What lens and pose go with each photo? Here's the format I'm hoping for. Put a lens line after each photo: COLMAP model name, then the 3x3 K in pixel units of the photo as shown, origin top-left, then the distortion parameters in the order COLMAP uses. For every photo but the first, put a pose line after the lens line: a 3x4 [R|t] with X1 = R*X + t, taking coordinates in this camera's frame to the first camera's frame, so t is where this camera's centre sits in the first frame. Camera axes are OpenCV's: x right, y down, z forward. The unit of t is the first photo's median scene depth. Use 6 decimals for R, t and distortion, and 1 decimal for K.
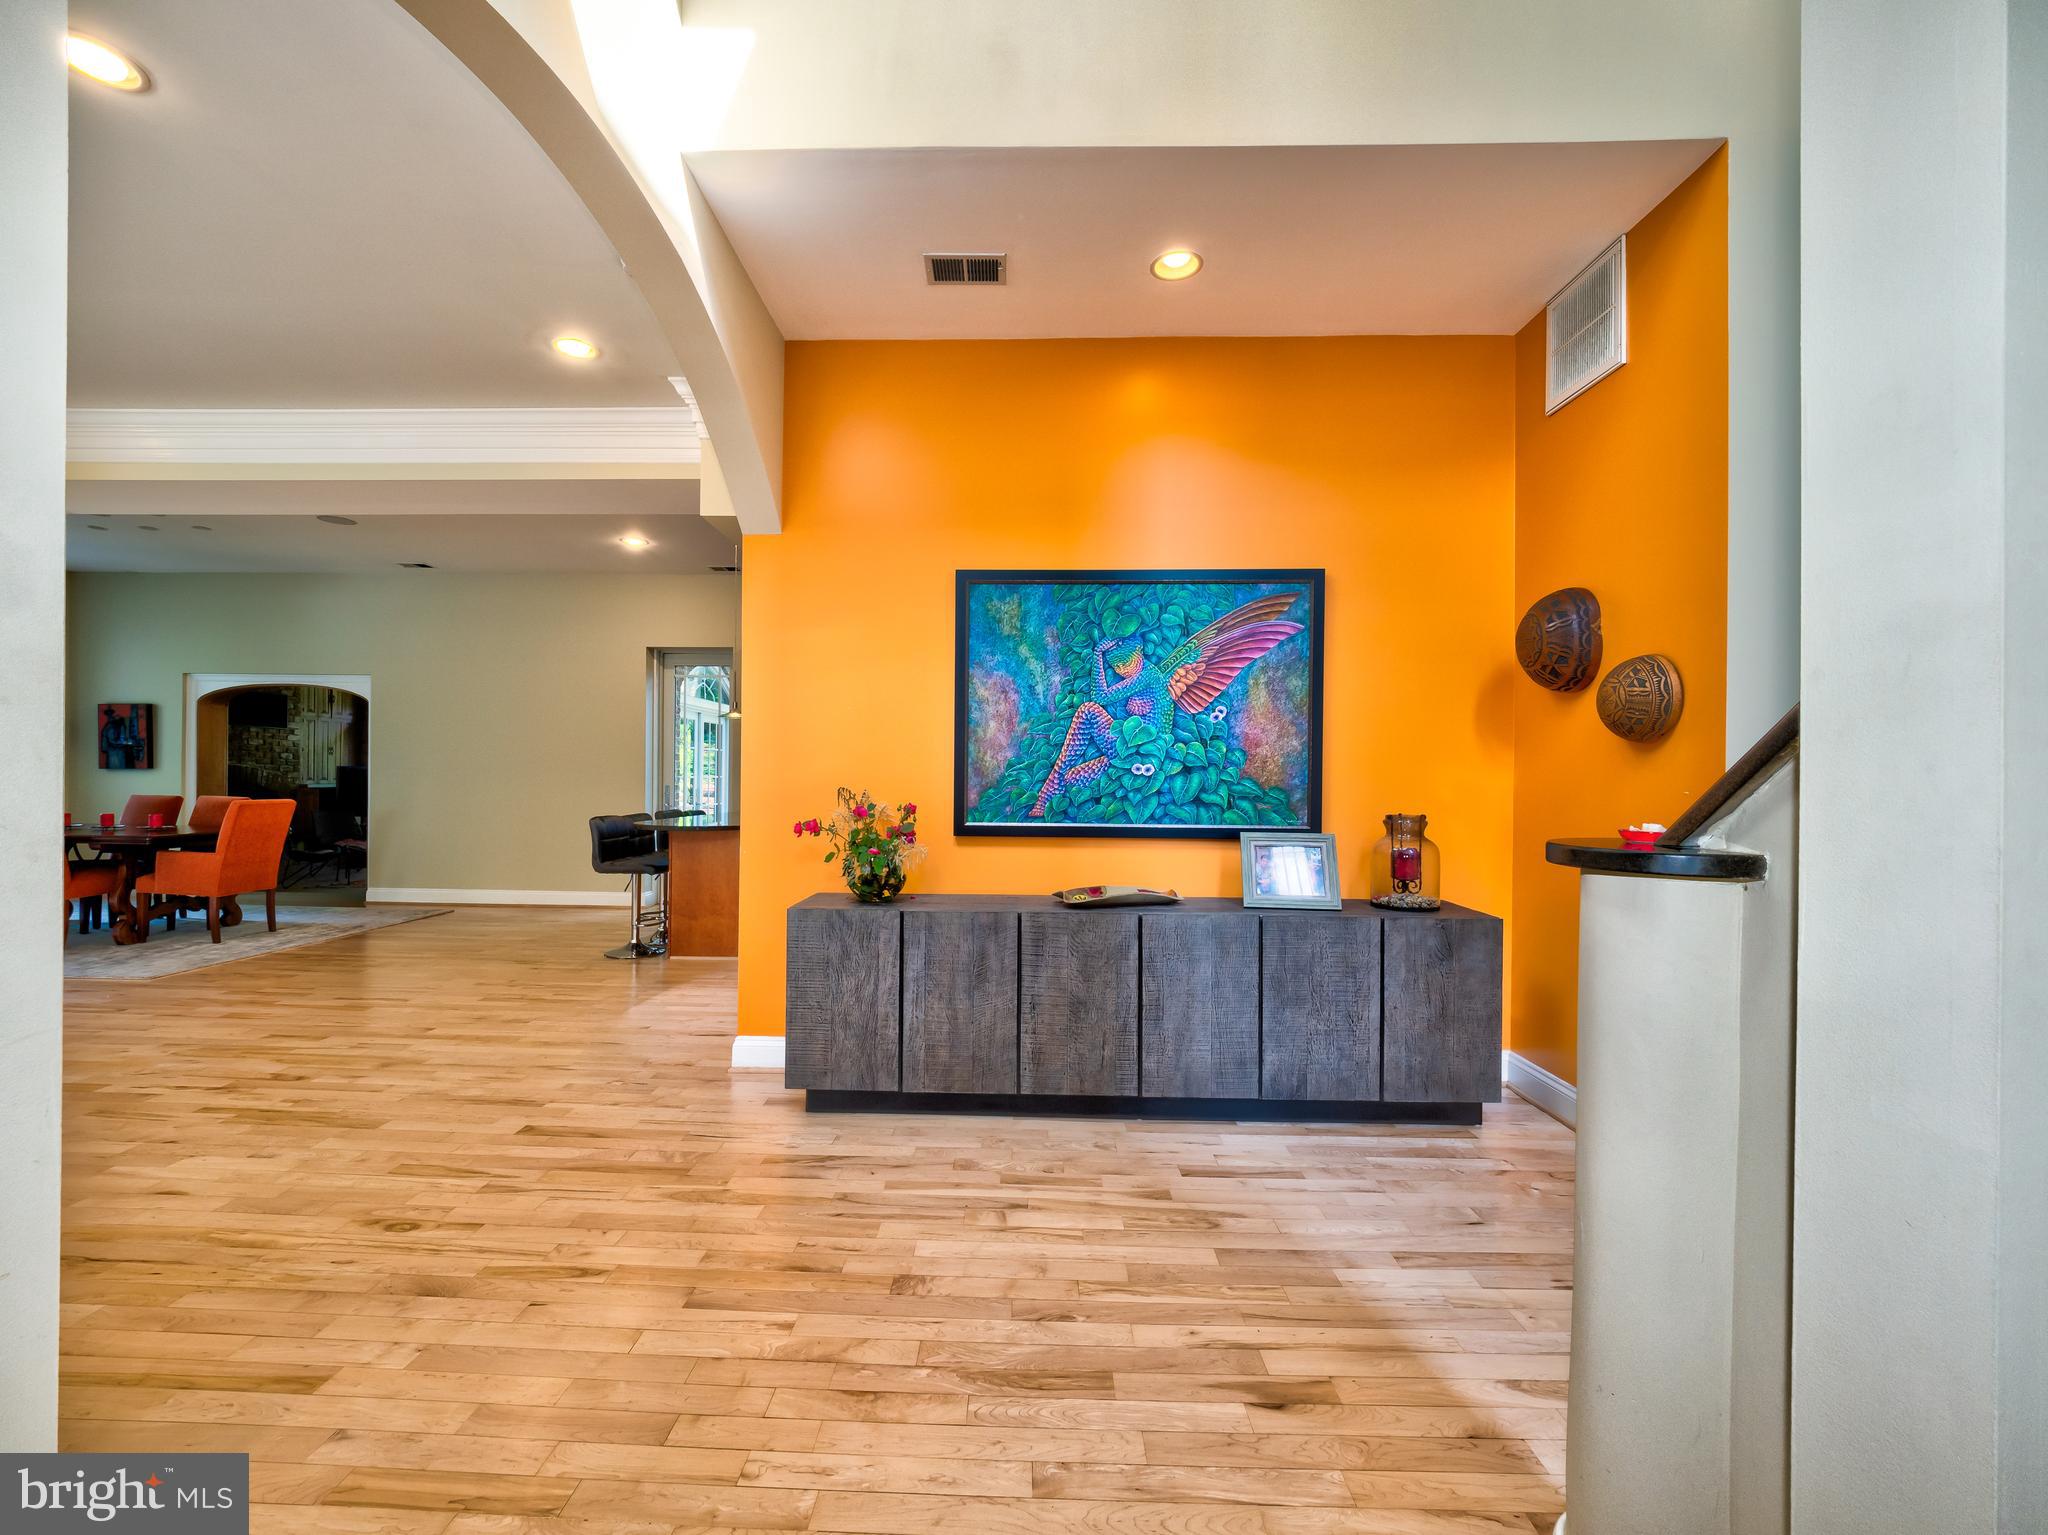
lens RADIAL K [[875.1, 0, 997.5], [0, 875.1, 764.6], [0, 0, 1]] dist [-0.015927, 0.003687]
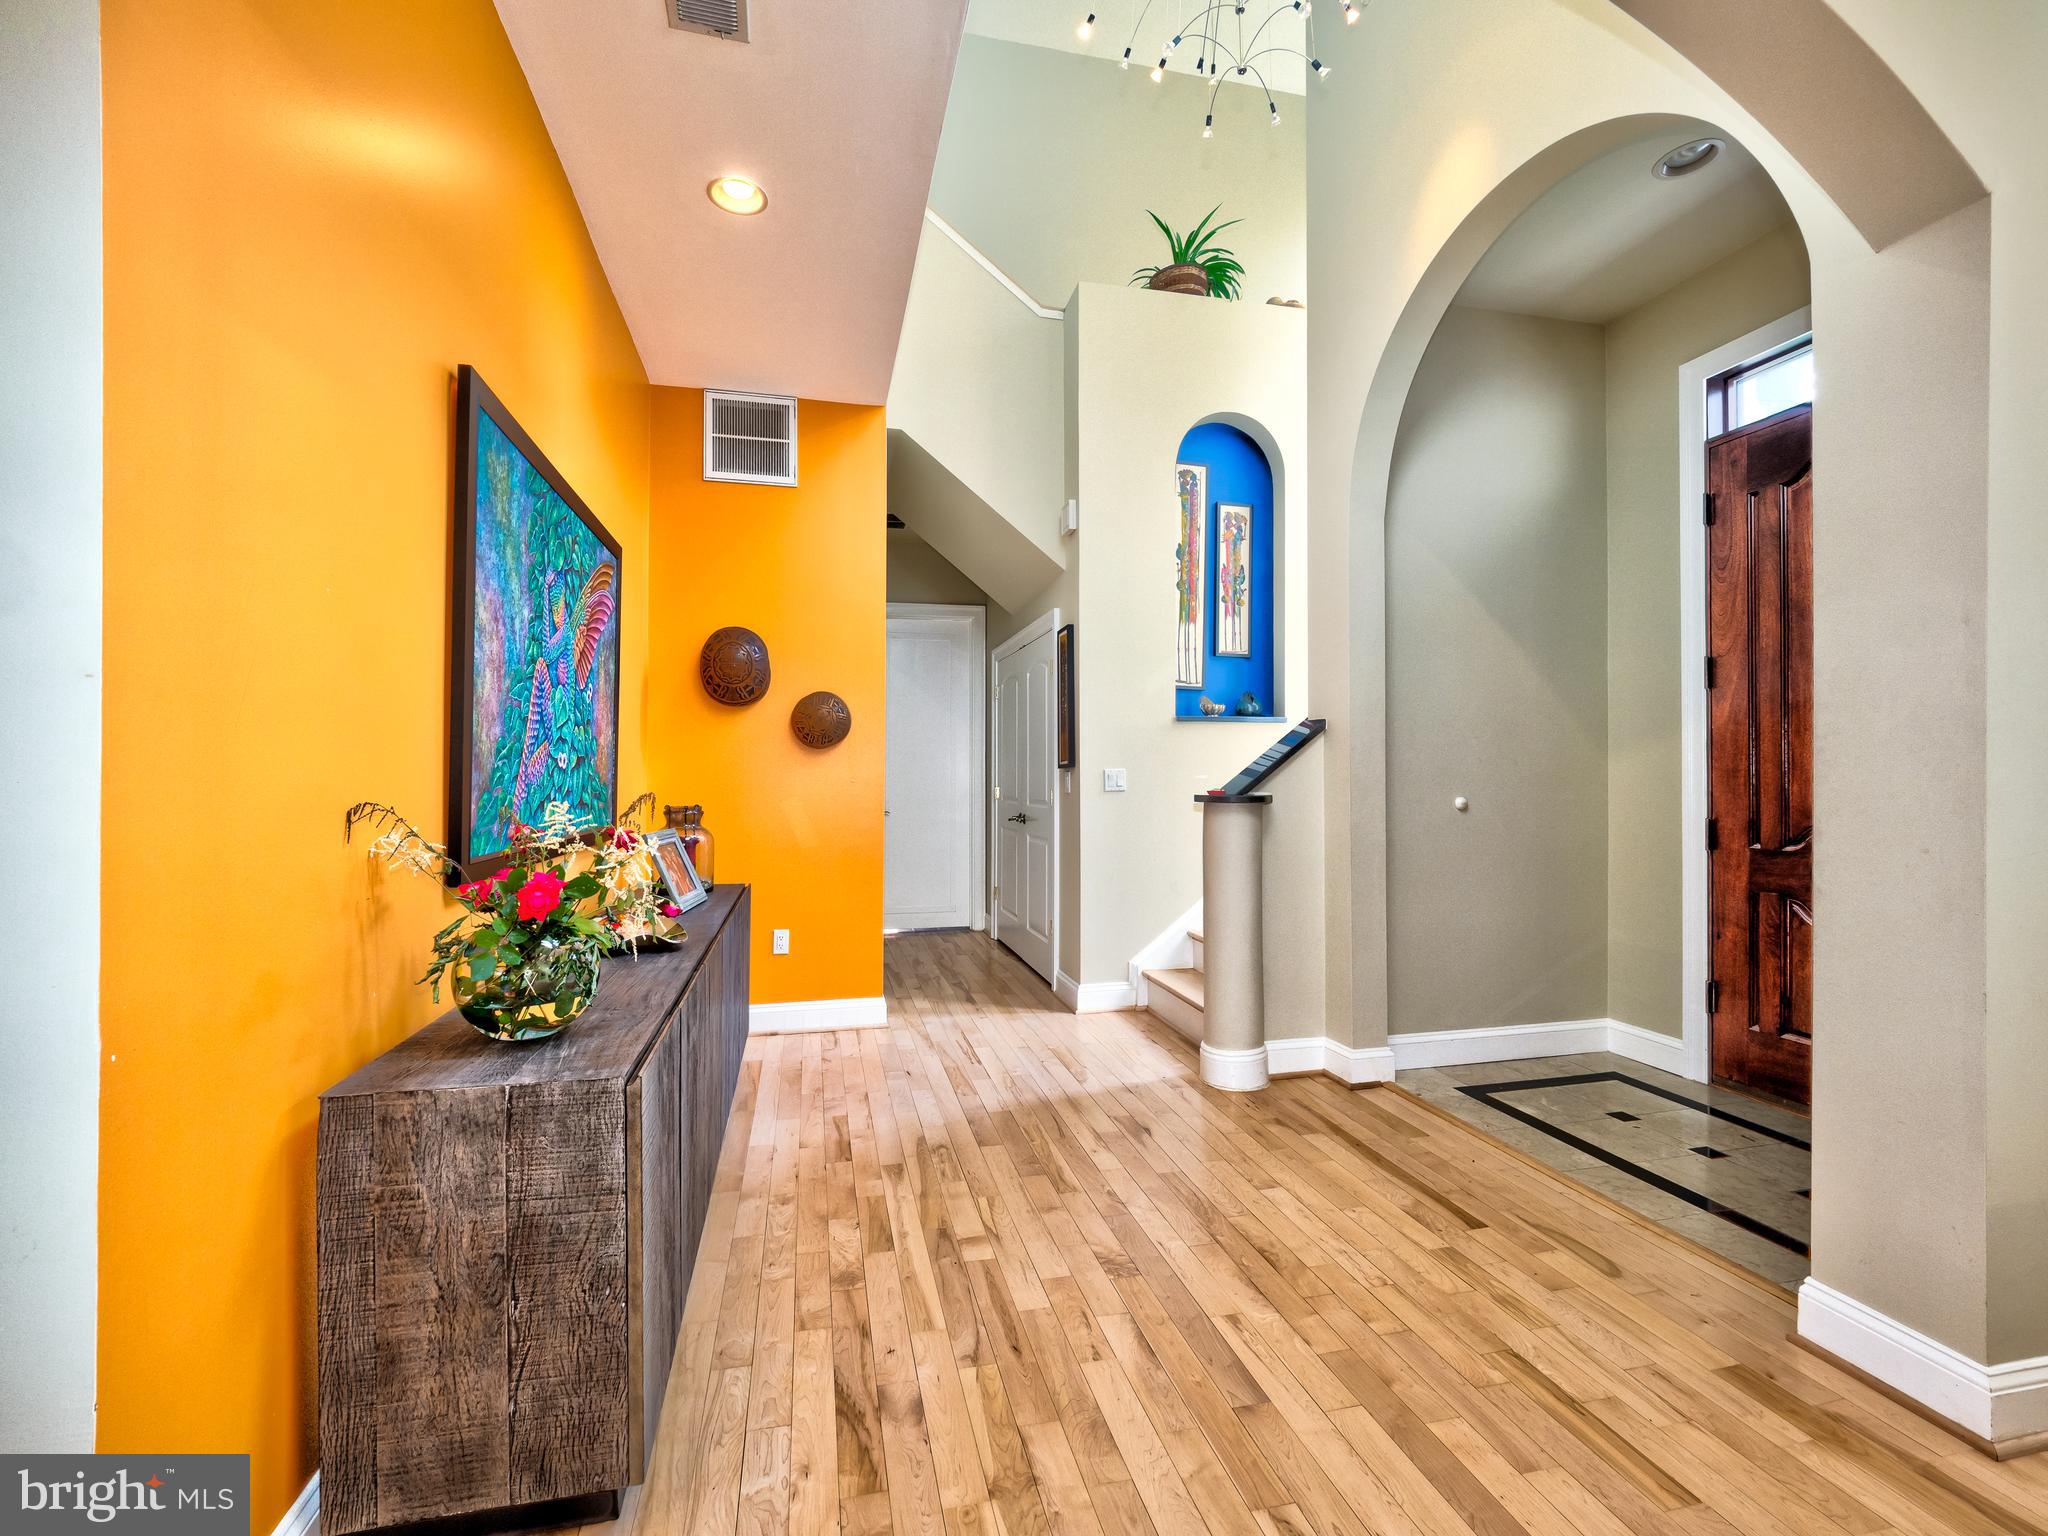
lens RADIAL K [[875.1, 0, 1004.5], [0, 875.1, 769.3], [0, 0, 1]] dist [-0.015927, 0.003687]
pose [[-0.253437, -0.000527, 0.967352, -0.688233], [-0.016096, 0.999864, -0.003673, 0.010903], [-0.967218, -0.016501, -0.253411, 0.910785]]
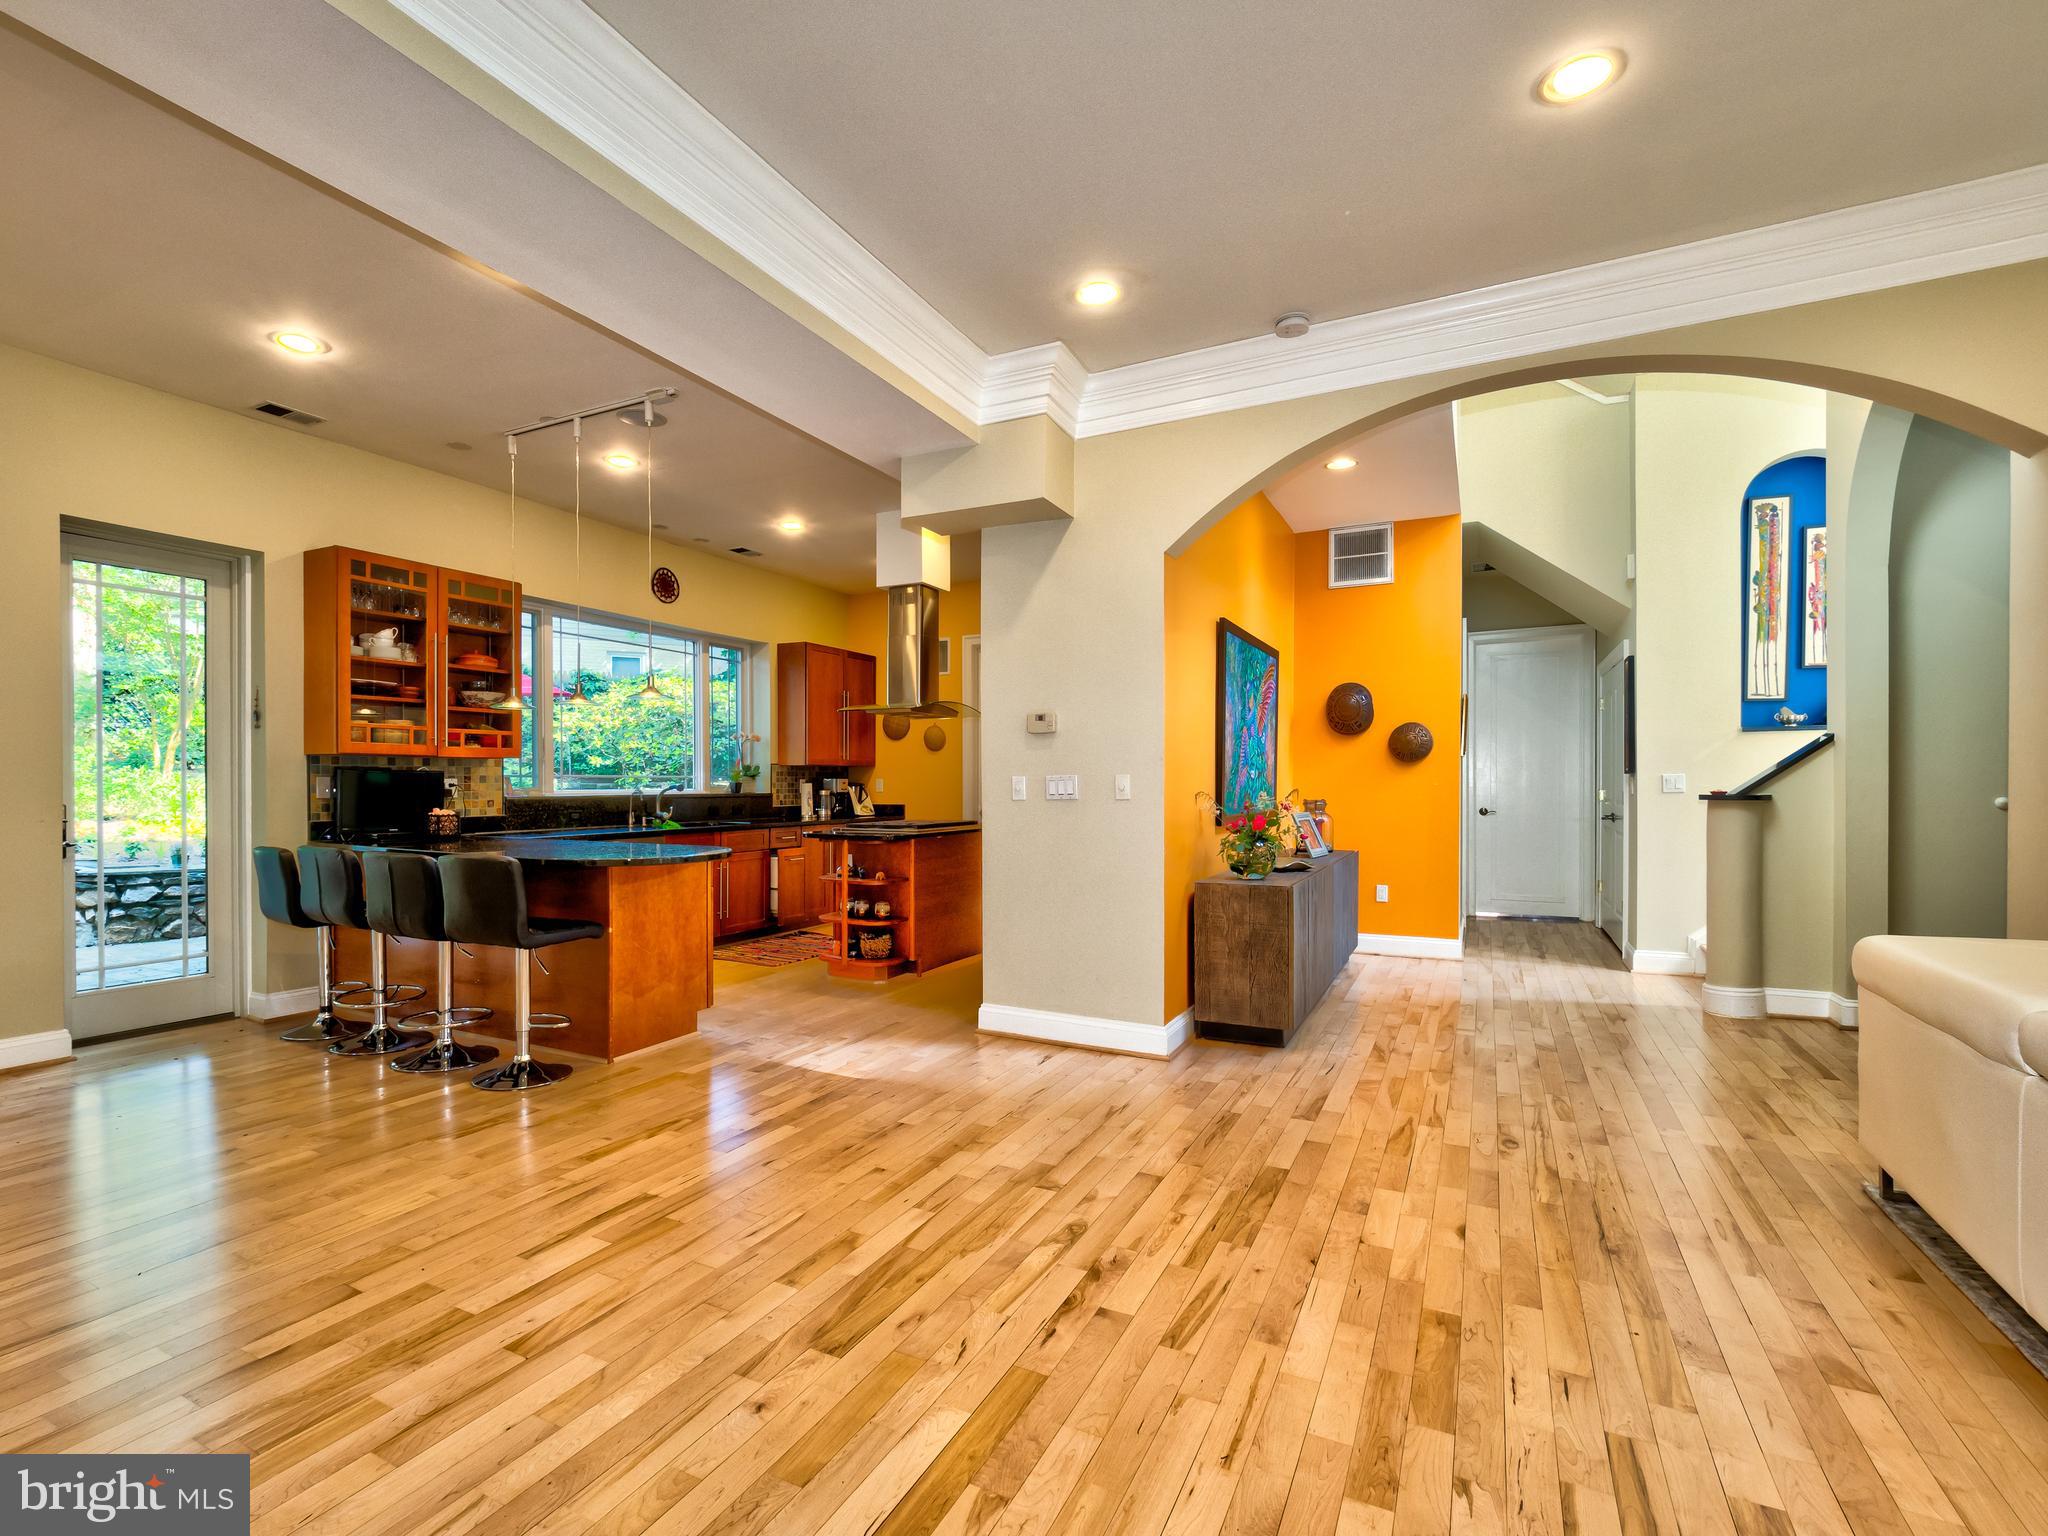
lens RADIAL K [[954.4, 0, 981.0], [0, 954.4, 789.1], [0, 0, 1]] dist [-0.004928, -0.002043]
pose [[0.432433, -0.014961, 0.901542, -1.606541], [-0.005775, 0.999796, 0.019361, 0.003047], [-0.901648, -0.013579, 0.432258, 0.792946]]
